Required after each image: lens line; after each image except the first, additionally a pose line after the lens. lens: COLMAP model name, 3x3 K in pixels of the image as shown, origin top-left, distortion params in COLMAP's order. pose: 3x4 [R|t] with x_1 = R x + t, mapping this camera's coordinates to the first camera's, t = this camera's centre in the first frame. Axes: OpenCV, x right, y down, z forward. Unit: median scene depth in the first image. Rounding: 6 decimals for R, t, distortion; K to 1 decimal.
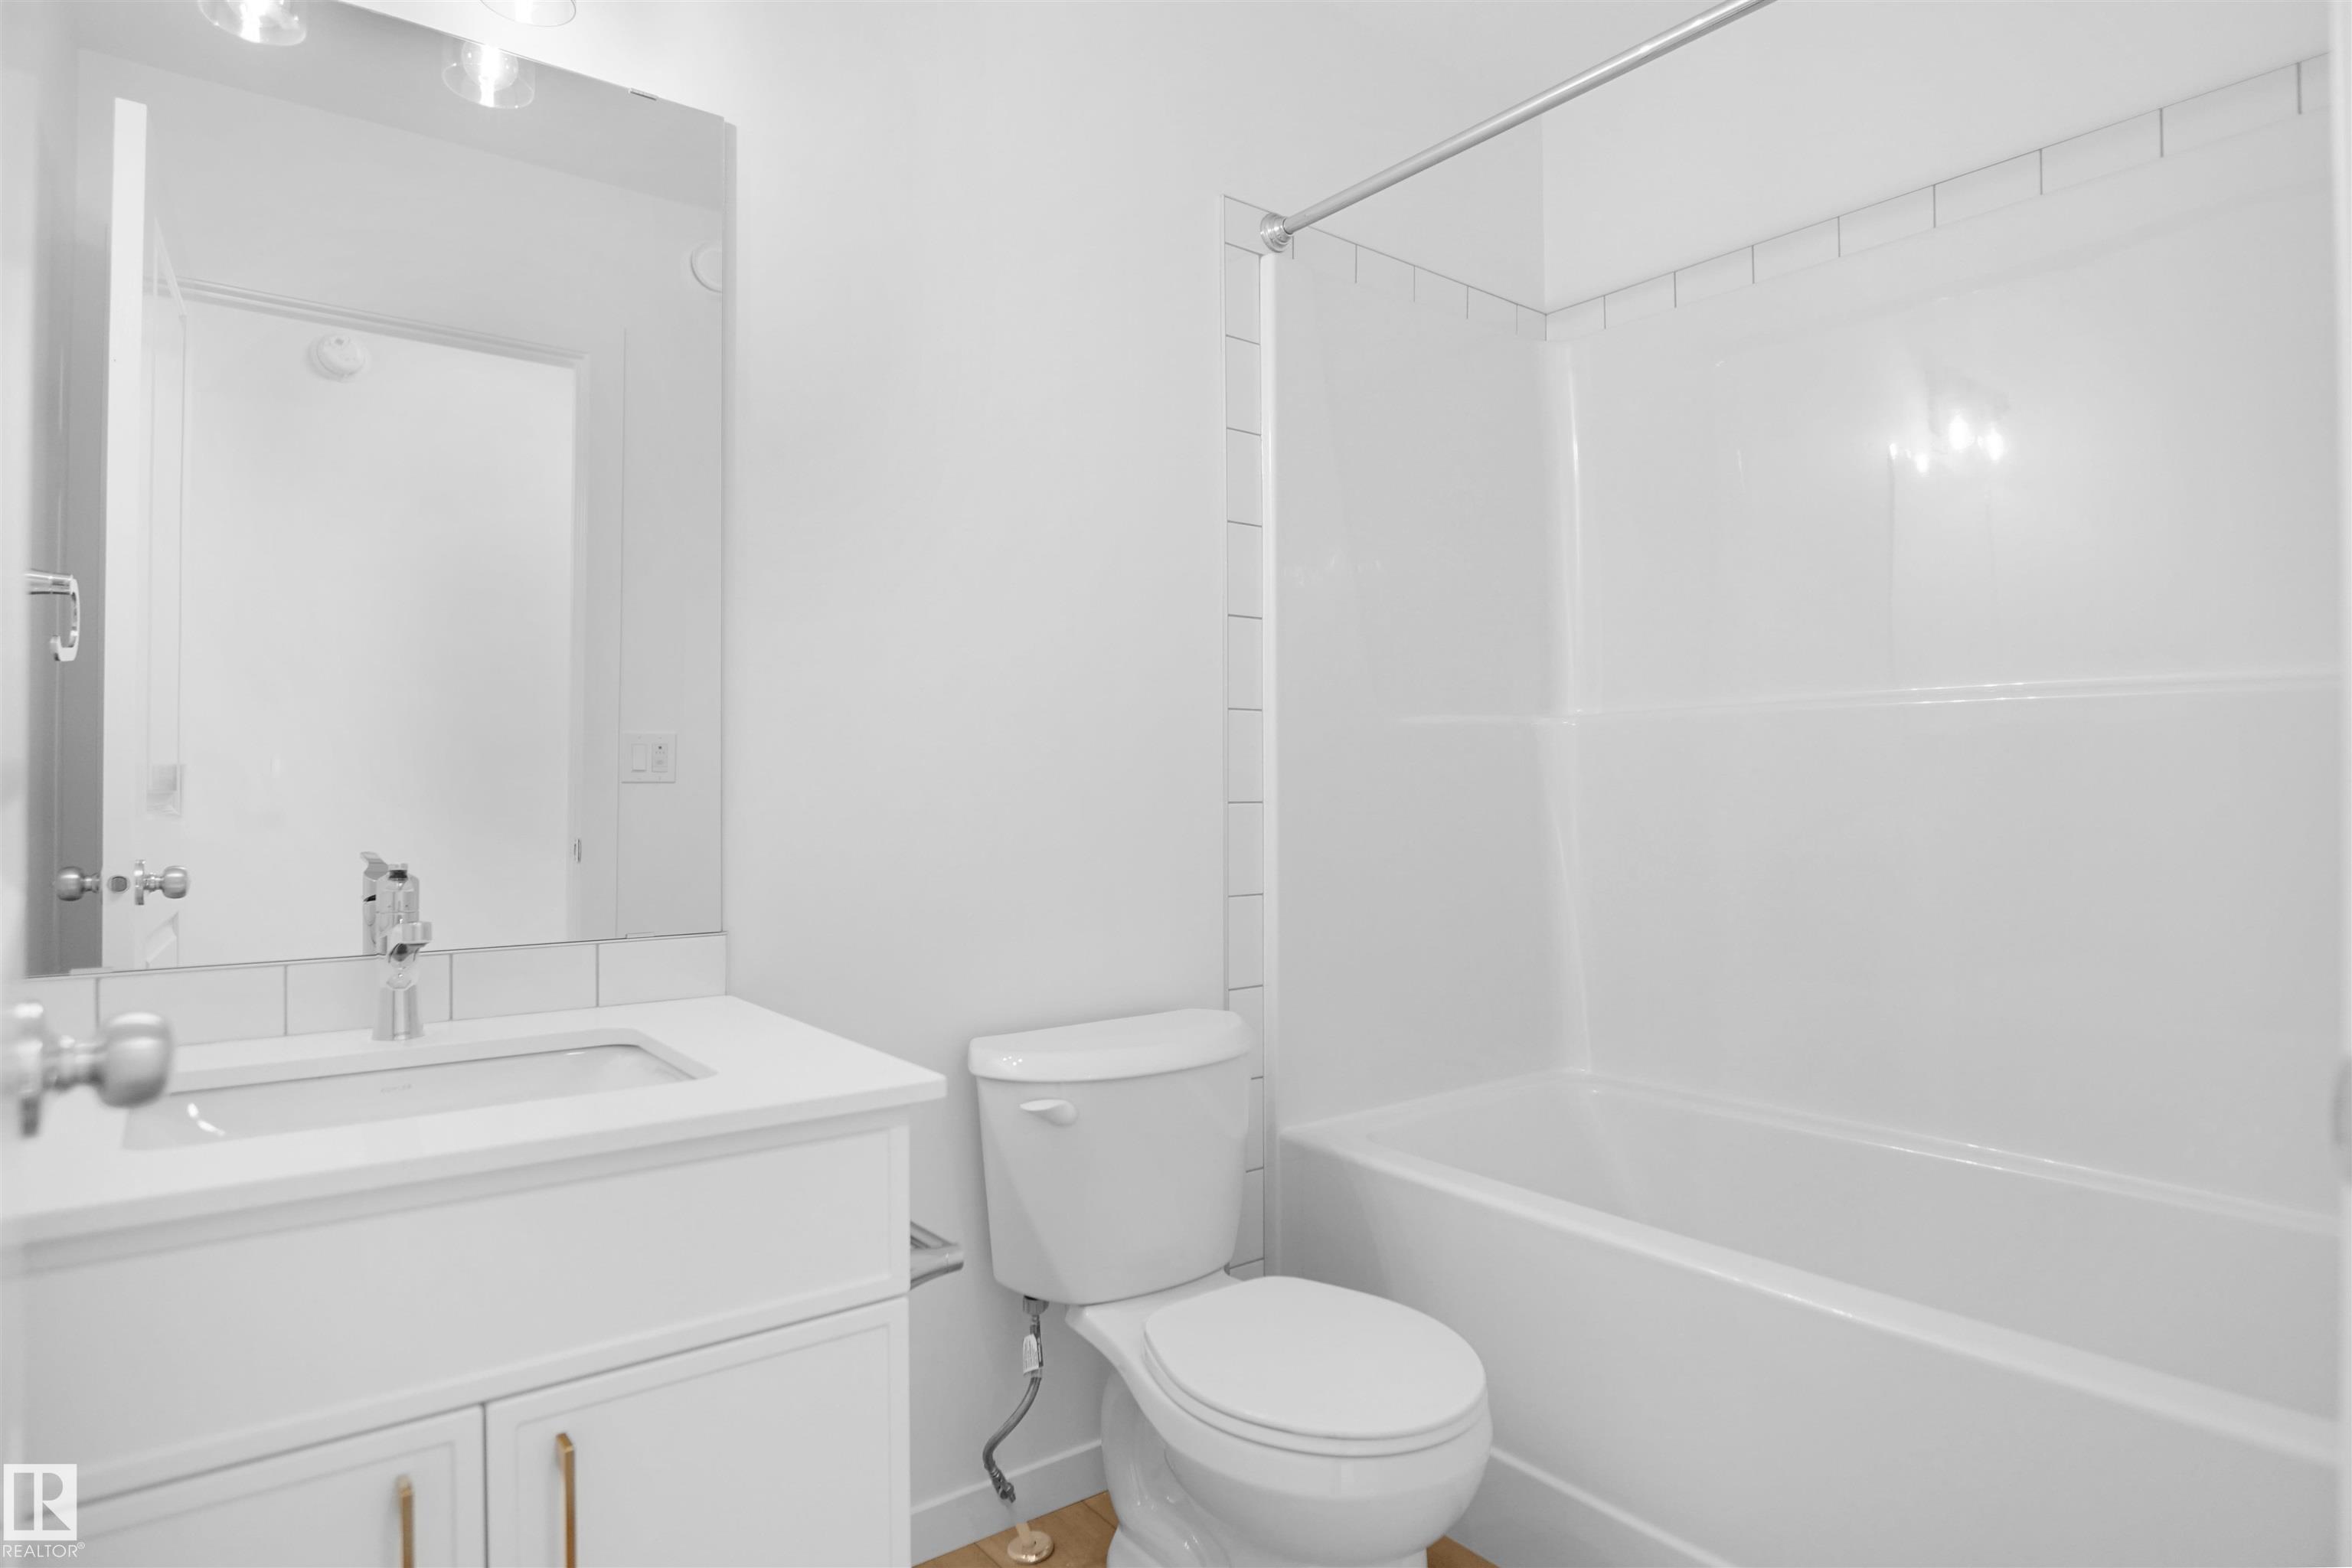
lens RADIAL K [[1280.5, 0, 1176.0], [0, 1280.5, 784.0], [0, 0, 1]] dist [-0.036833, 0.008776]
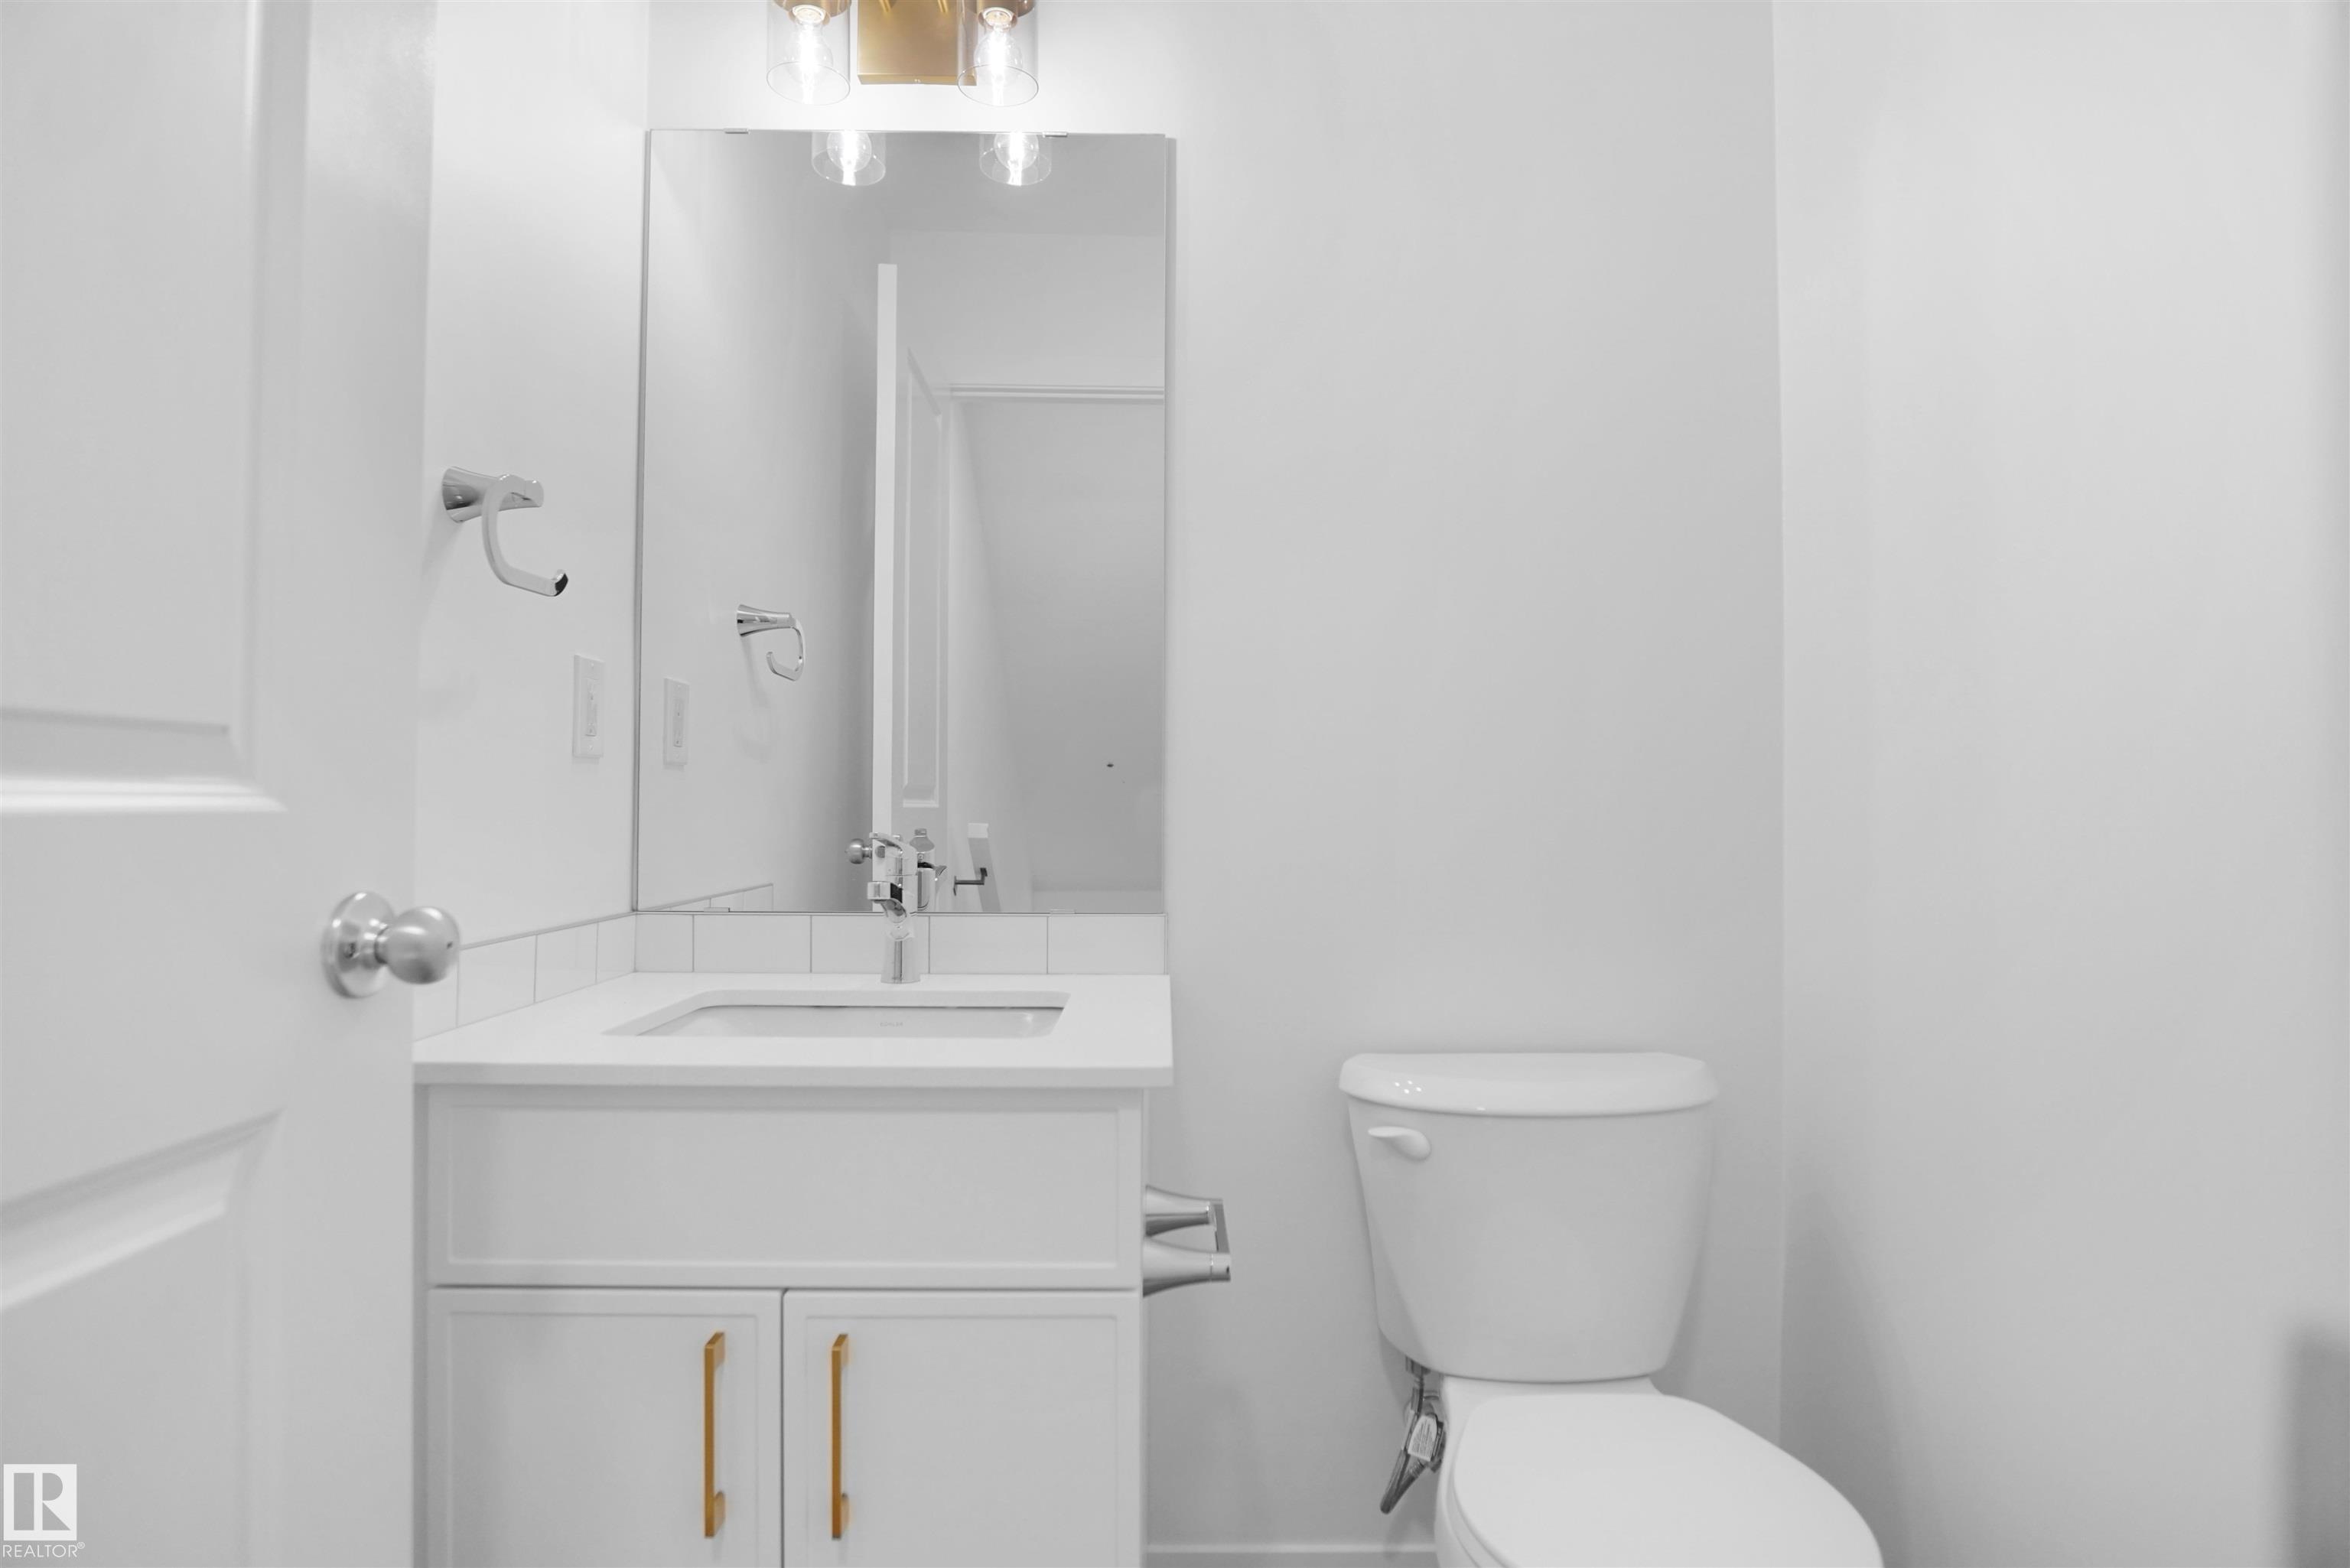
lens RADIAL K [[1246.8, 0, 1171.6], [0, 1246.8, 804.9], [0, 0, 1]] dist [-0.002359, 0.000098]
pose [[0.784895, 0.017817, -0.619372, 0.312761], [-0.012952, 0.999840, 0.012348, 0.012567], [0.619493, -0.001670, 0.785000, 0.212993]]
